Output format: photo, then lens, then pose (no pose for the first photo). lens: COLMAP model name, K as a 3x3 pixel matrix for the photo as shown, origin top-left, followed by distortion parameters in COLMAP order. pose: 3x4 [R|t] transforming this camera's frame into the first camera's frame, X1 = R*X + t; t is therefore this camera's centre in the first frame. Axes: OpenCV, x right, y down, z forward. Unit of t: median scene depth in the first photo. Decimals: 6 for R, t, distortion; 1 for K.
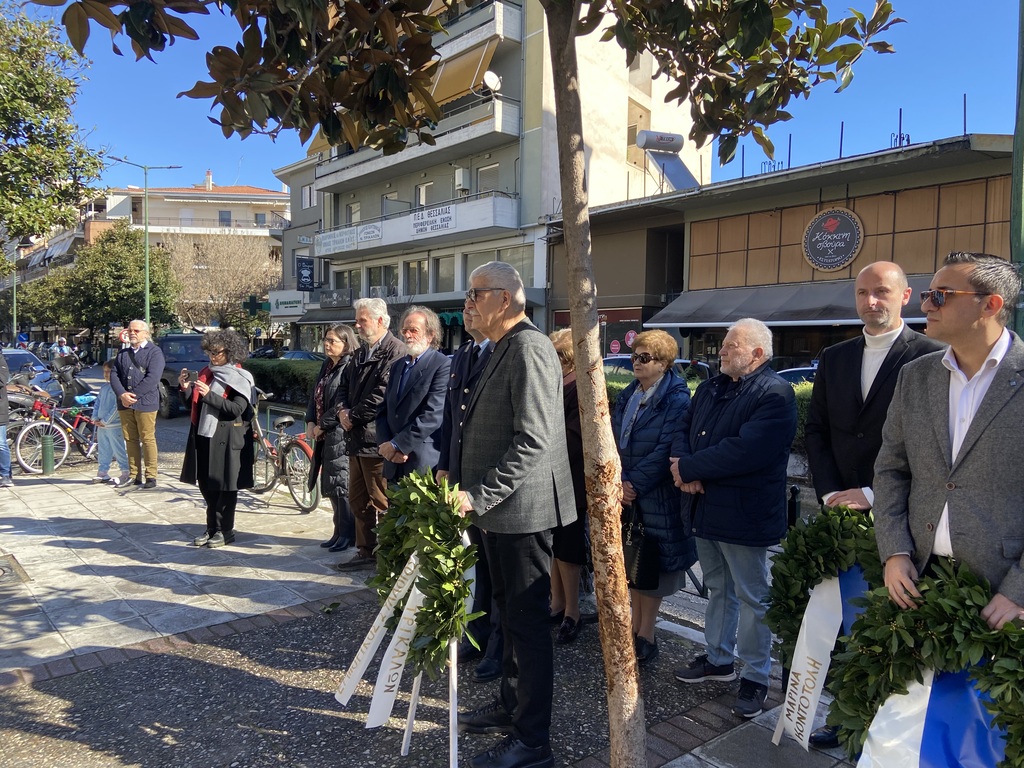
lens RADIAL K [[770.1, 0, 509.8], [0, 770.1, 380.6], [0, 0, 1]] dist [0.124738, -0.156422]
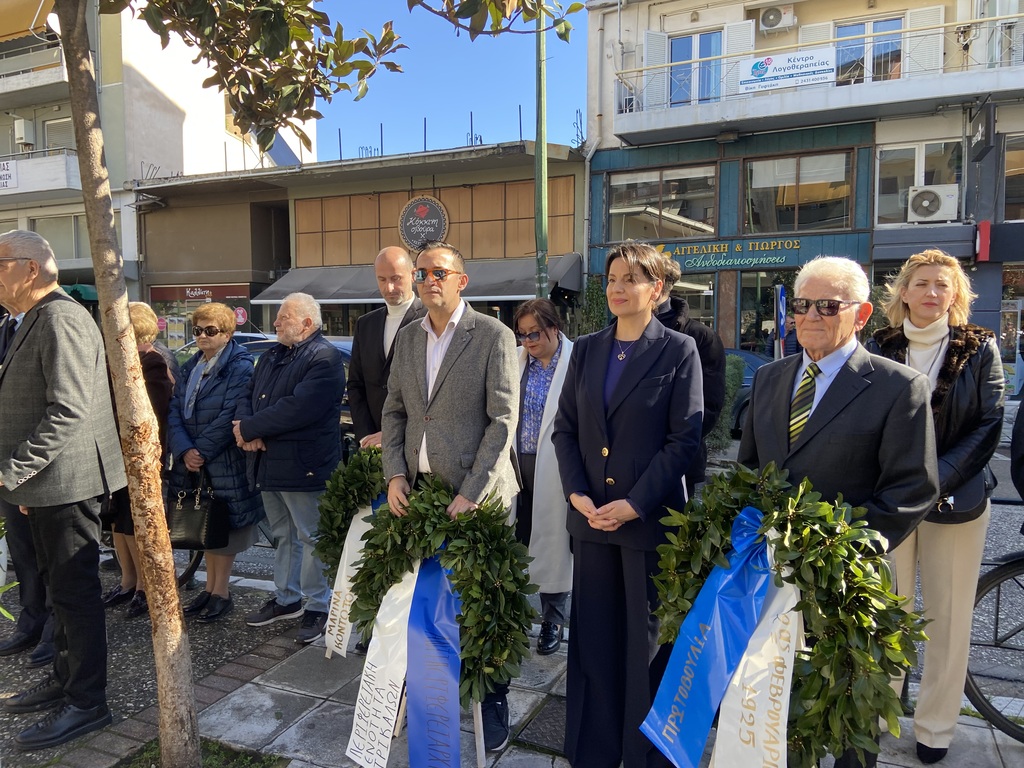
lens RADIAL K [[770.4, 0, 499.9], [0, 770.4, 371.5], [0, 0, 1]] dist [0.122665, -0.150993]
pose [[0.893715, -0.043066, 0.446564, 0.069719], [0.035602, 0.999051, 0.025096, 0.019747], [-0.447221, -0.006530, 0.894400, -0.157471]]
